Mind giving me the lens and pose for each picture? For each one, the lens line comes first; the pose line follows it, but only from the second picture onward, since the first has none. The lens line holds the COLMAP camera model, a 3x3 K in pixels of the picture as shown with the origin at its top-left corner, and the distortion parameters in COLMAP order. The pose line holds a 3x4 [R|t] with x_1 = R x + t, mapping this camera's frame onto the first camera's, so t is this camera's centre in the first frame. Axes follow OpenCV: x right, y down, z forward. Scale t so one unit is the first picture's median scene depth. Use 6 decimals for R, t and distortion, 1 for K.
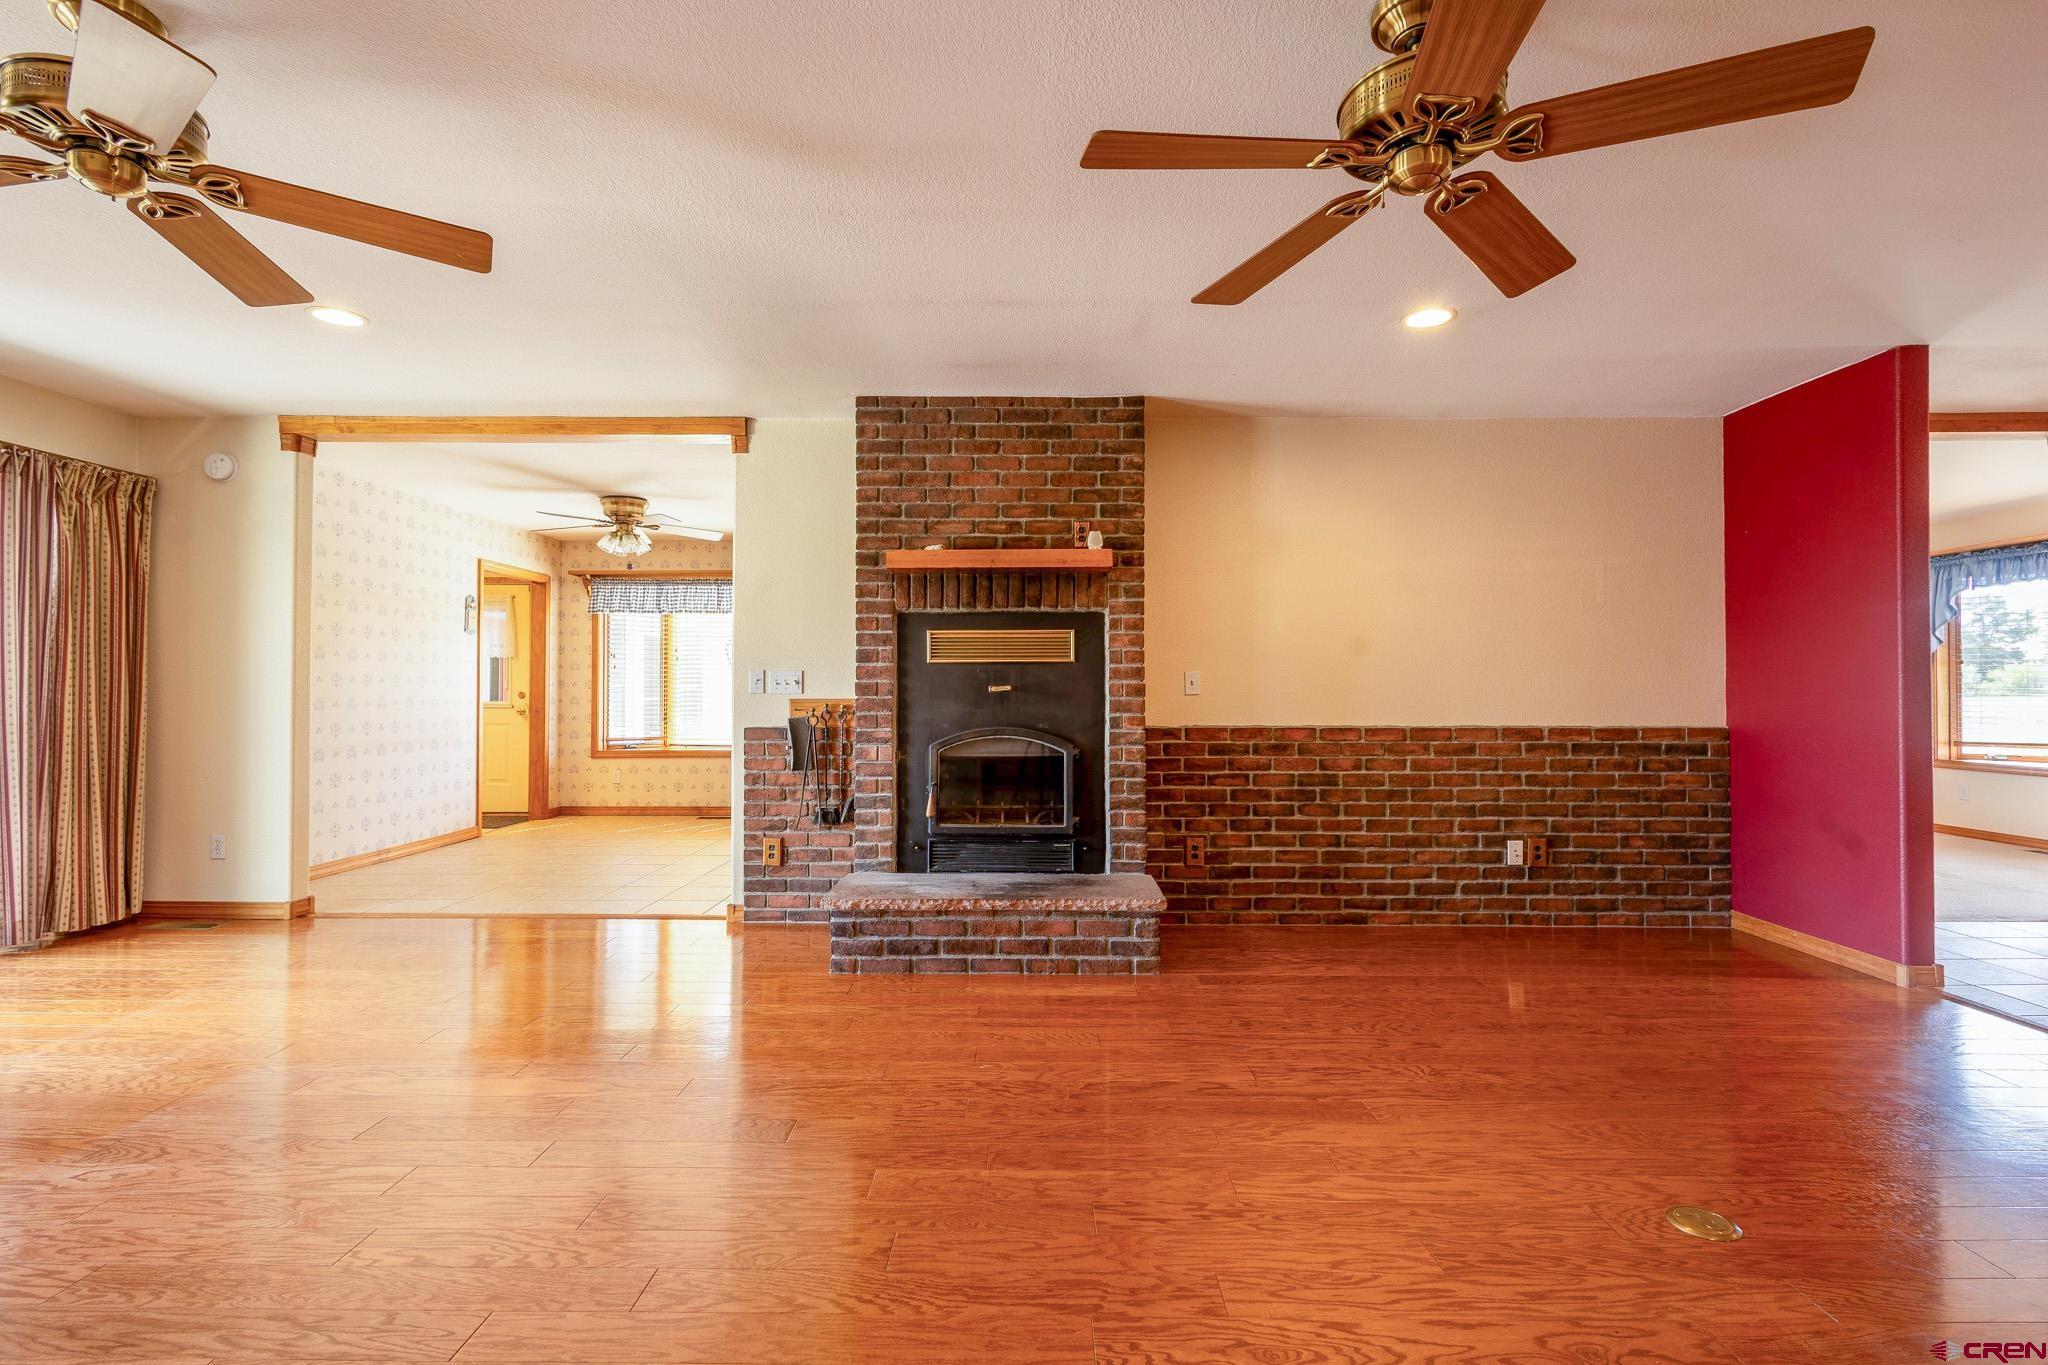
lens RADIAL K [[926.0, 0, 1028.8], [0, 926.0, 680.3], [0, 0, 1]] dist [0.005990, -0.000615]
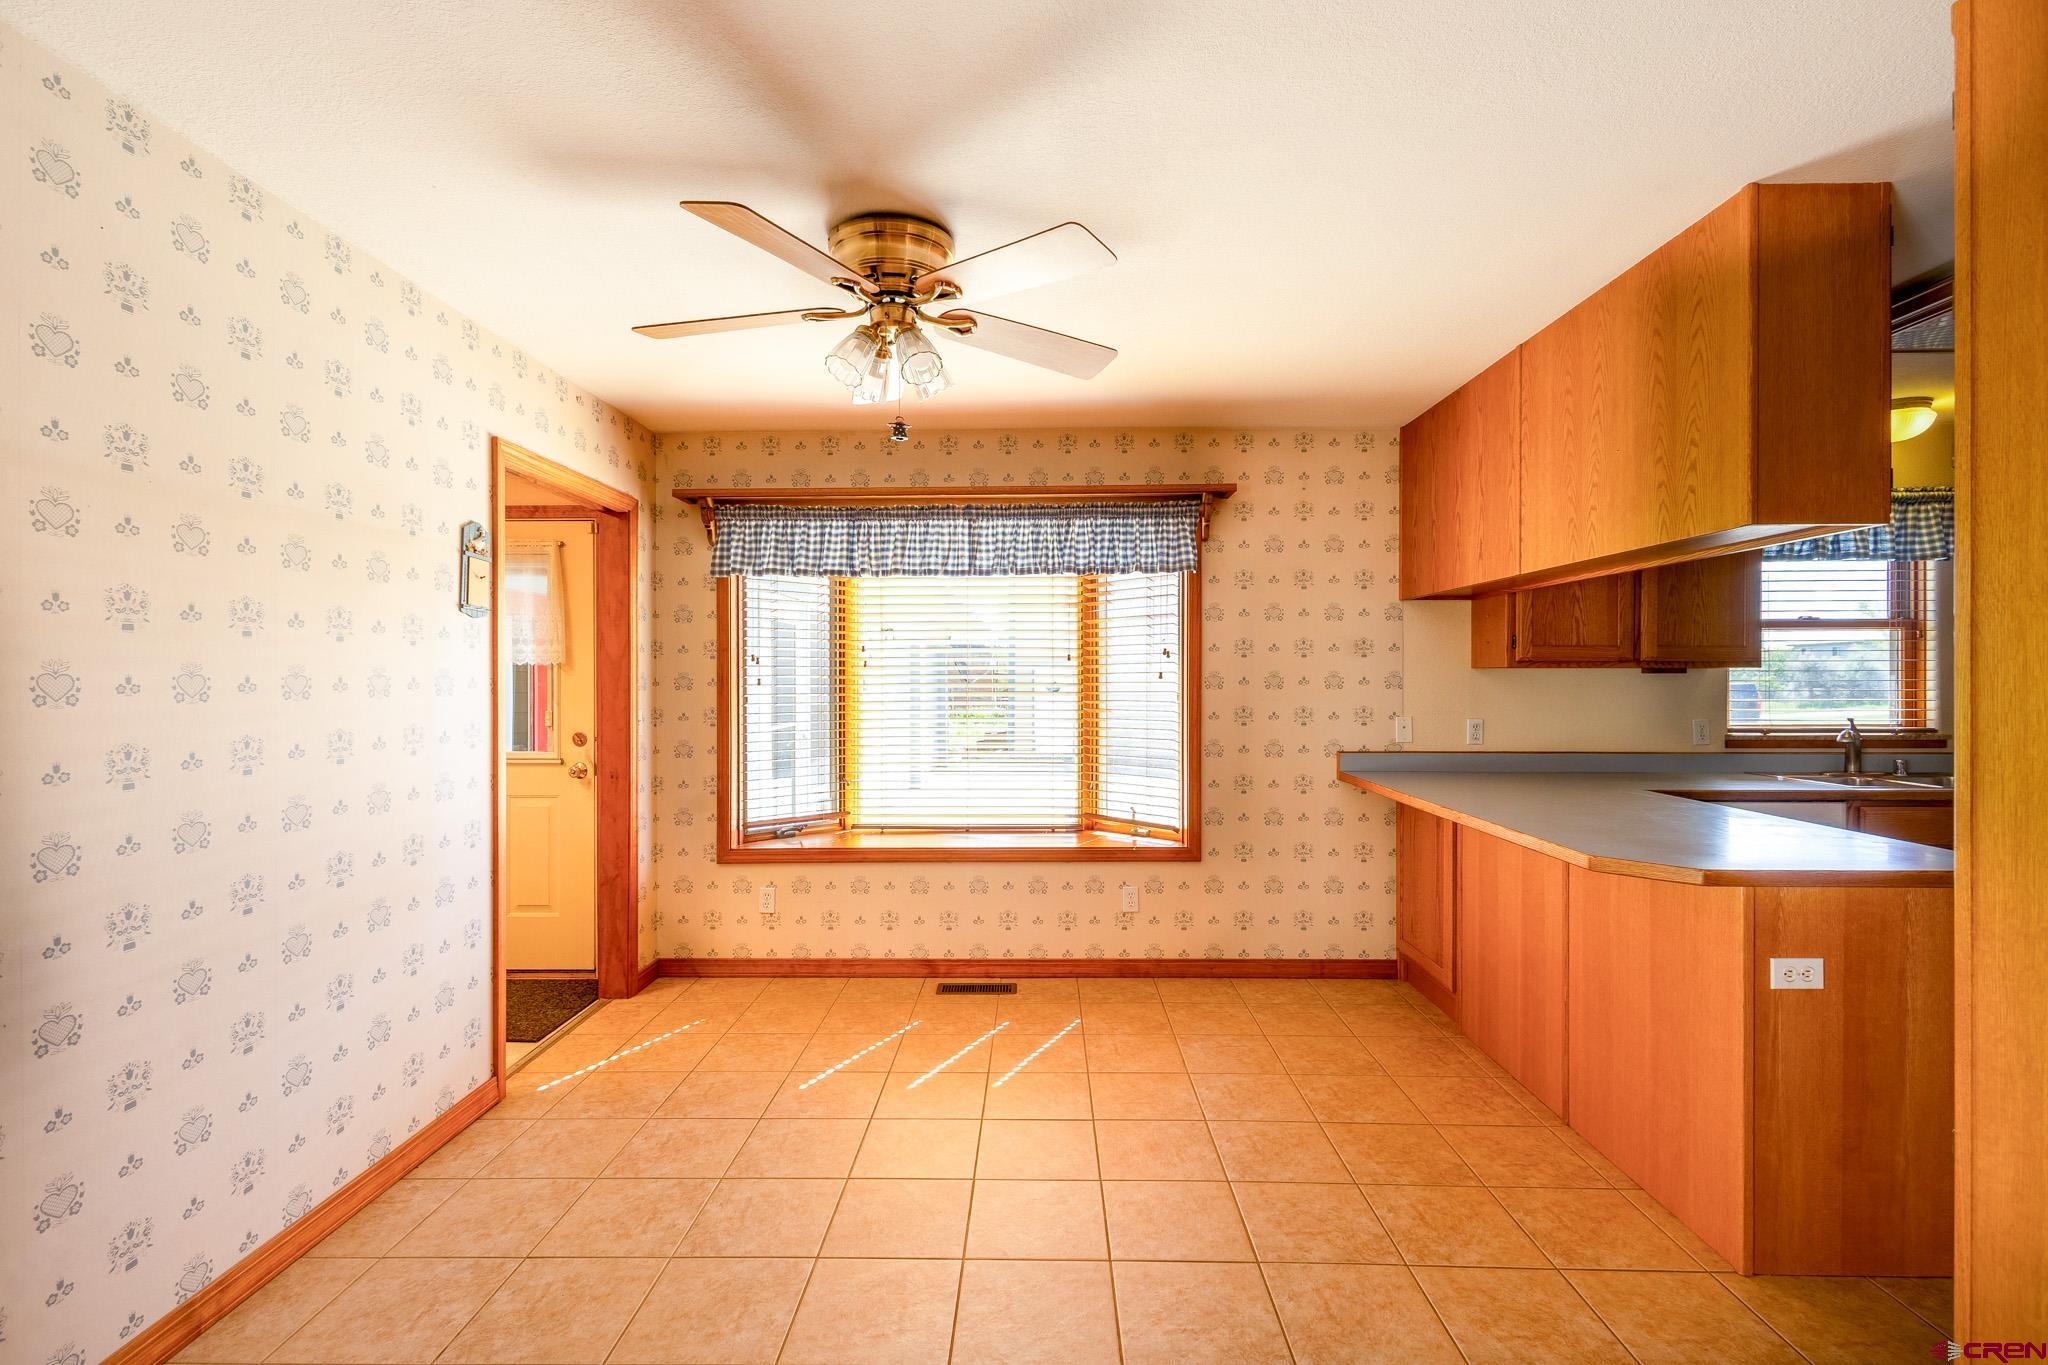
lens RADIAL K [[926.0, 0, 1028.8], [0, 926.0, 680.3], [0, 0, 1]] dist [0.005990, -0.000615]
pose [[0.999908, -0.002505, -0.013302, -0.299398], [0.002693, 0.999897, 0.014108, -0.022874], [0.013266, -0.014142, 0.999812, 0.505342]]
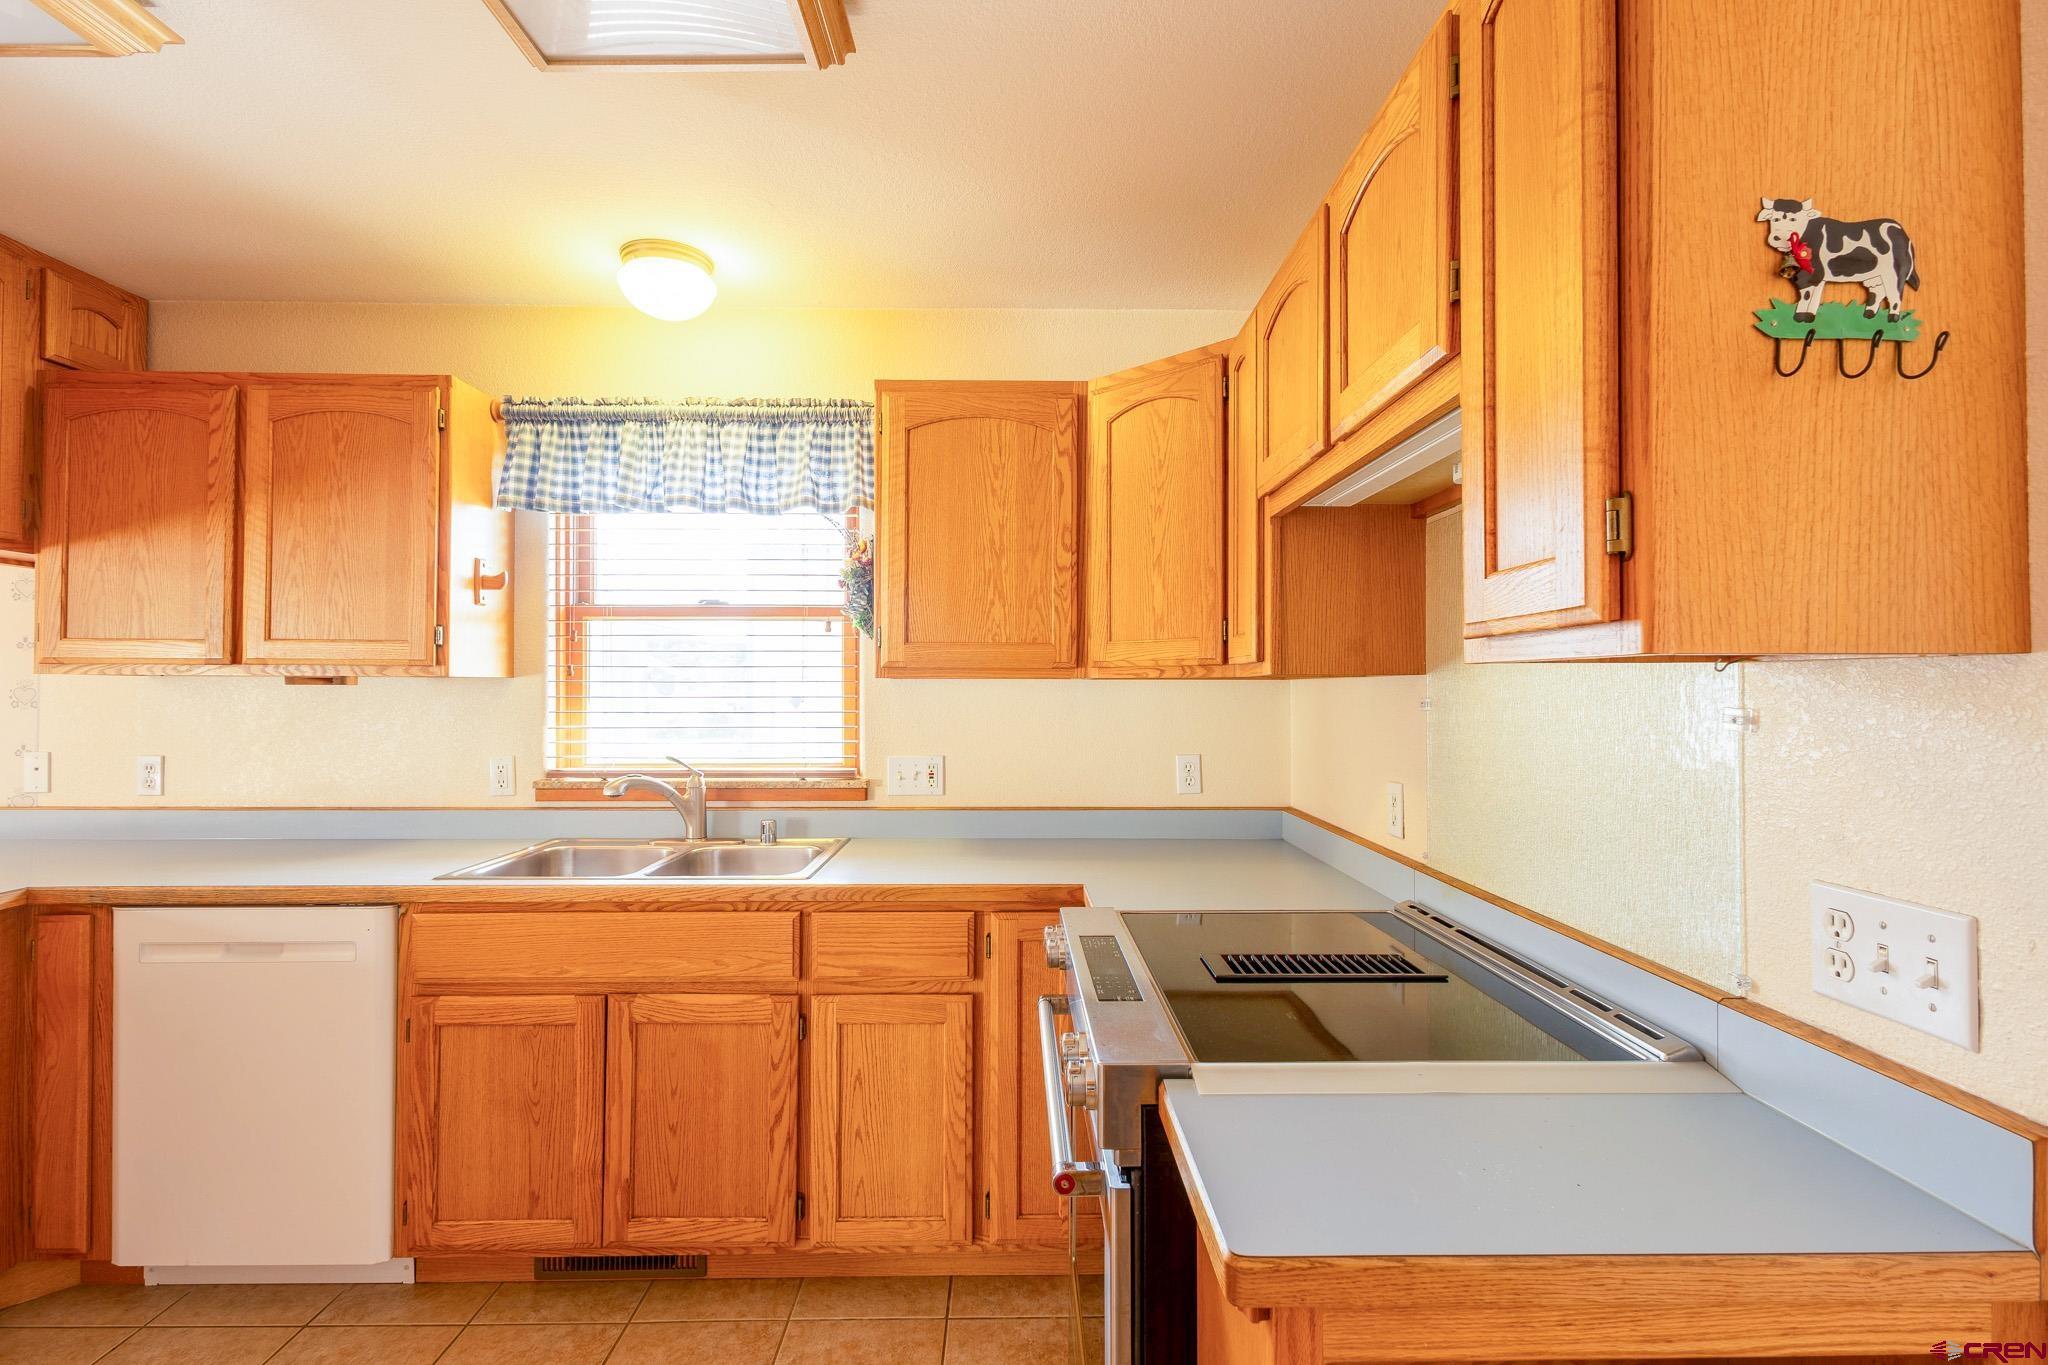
lens RADIAL K [[934.8, 0, 1019.8], [0, 934.8, 678.7], [0, 0, 1]] dist [0.012308, -0.004498]
pose [[0.999802, 0.000885, 0.019879, 0.226961], [-0.000901, 0.999999, 0.000800, -0.021225], [-0.019878, -0.000818, 0.999802, 0.678477]]
